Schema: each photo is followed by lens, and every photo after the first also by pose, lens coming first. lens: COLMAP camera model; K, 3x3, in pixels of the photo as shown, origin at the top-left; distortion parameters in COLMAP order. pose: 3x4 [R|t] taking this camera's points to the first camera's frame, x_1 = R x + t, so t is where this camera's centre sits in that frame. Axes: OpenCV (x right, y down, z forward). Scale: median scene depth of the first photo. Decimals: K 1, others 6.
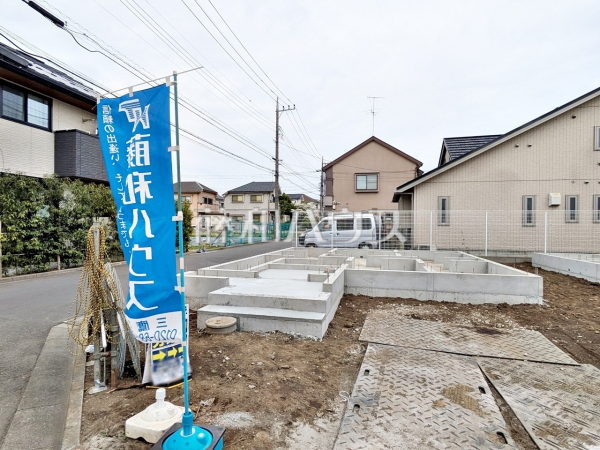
lens RADIAL K [[333.7, 0, 297.4], [0, 333.7, 228.1], [0, 0, 1]] dist [-0.010697, 0.001652]
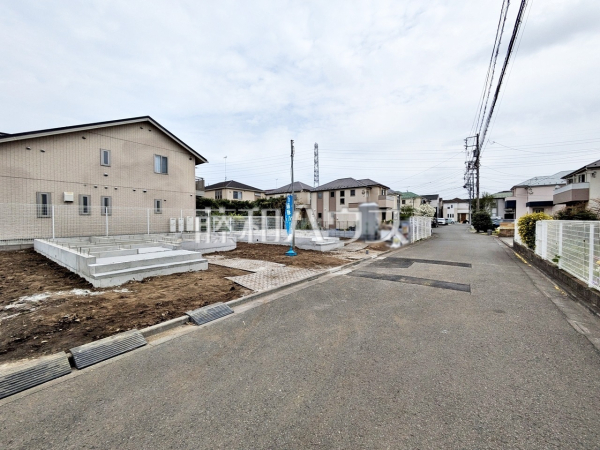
lens RADIAL K [[238.2, 0, 300.9], [0, 238.2, 222.2], [0, 0, 1]] dist [0.000795, 0.001231]
pose [[0.384867, -0.021105, 0.922731, 0.227613], [0.017000, 0.999731, 0.015775, 0.011655], [-0.922815, 0.009615, 0.385123, -0.180383]]
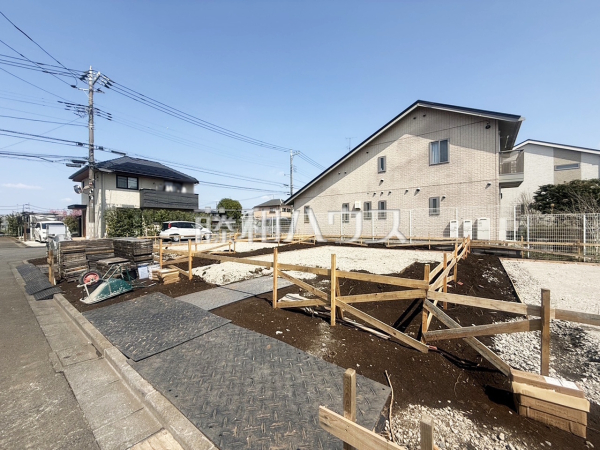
lens RADIAL K [[238.2, 0, 298.0], [0, 238.2, 224.5], [0, 0, 1]] dist [0.000795, 0.001231]
pose [[0.916012, -0.018557, -0.400721, 0.859118], [0.014764, 0.999812, -0.012552, 0.016523], [0.400878, 0.005581, 0.916114, -0.154799]]
